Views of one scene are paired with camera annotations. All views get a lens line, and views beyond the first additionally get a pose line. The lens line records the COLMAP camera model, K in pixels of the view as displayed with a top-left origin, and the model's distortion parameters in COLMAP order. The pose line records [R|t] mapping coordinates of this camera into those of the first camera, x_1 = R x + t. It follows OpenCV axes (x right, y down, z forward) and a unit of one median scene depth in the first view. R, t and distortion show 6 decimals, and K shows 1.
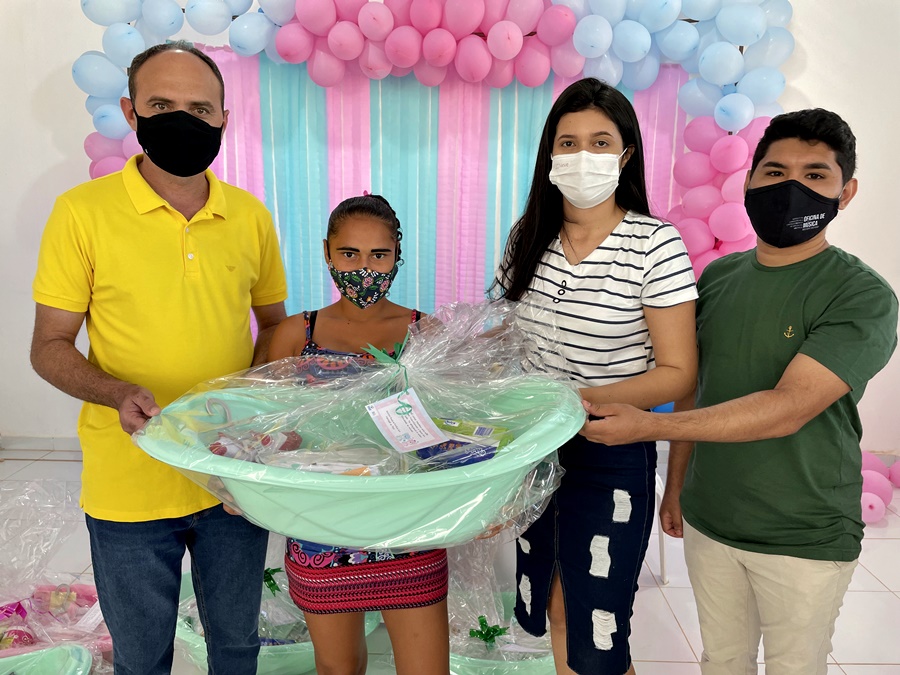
lens RADIAL K [[679.1, 0, 449.7], [0, 679.1, 333.5], [0, 0, 1]] dist [0.059463, -0.082047]
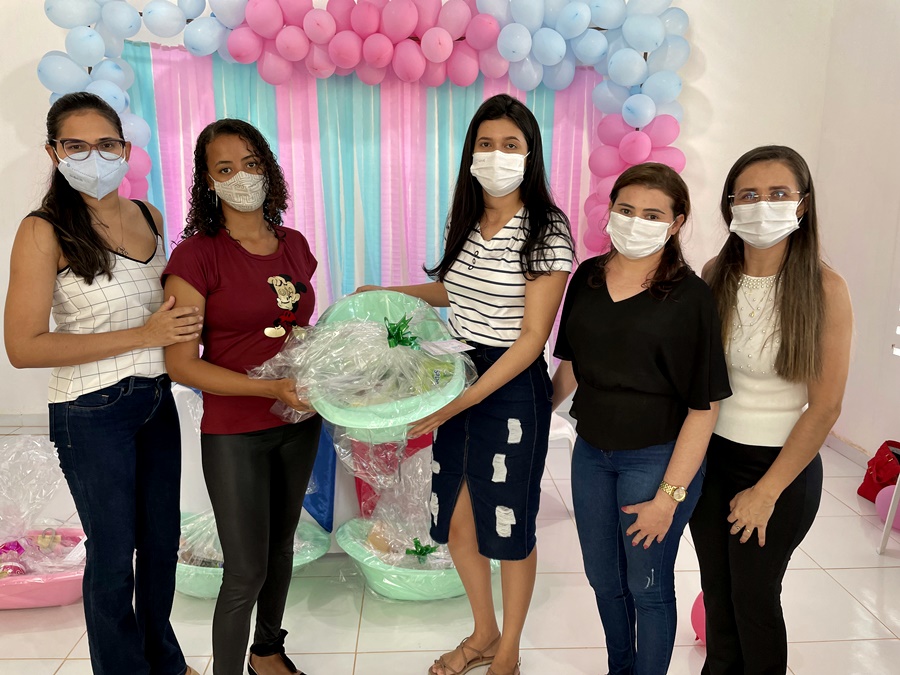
lens RADIAL K [[679.1, 0, 452.9], [0, 679.1, 339.4], [0, 0, 1]] dist [0.059463, -0.082047]
pose [[0.997823, -0.017670, 0.063541, 0.027148], [0.015831, 0.999445, 0.029326, 0.019322], [-0.064024, -0.028256, 0.997548, -0.128111]]
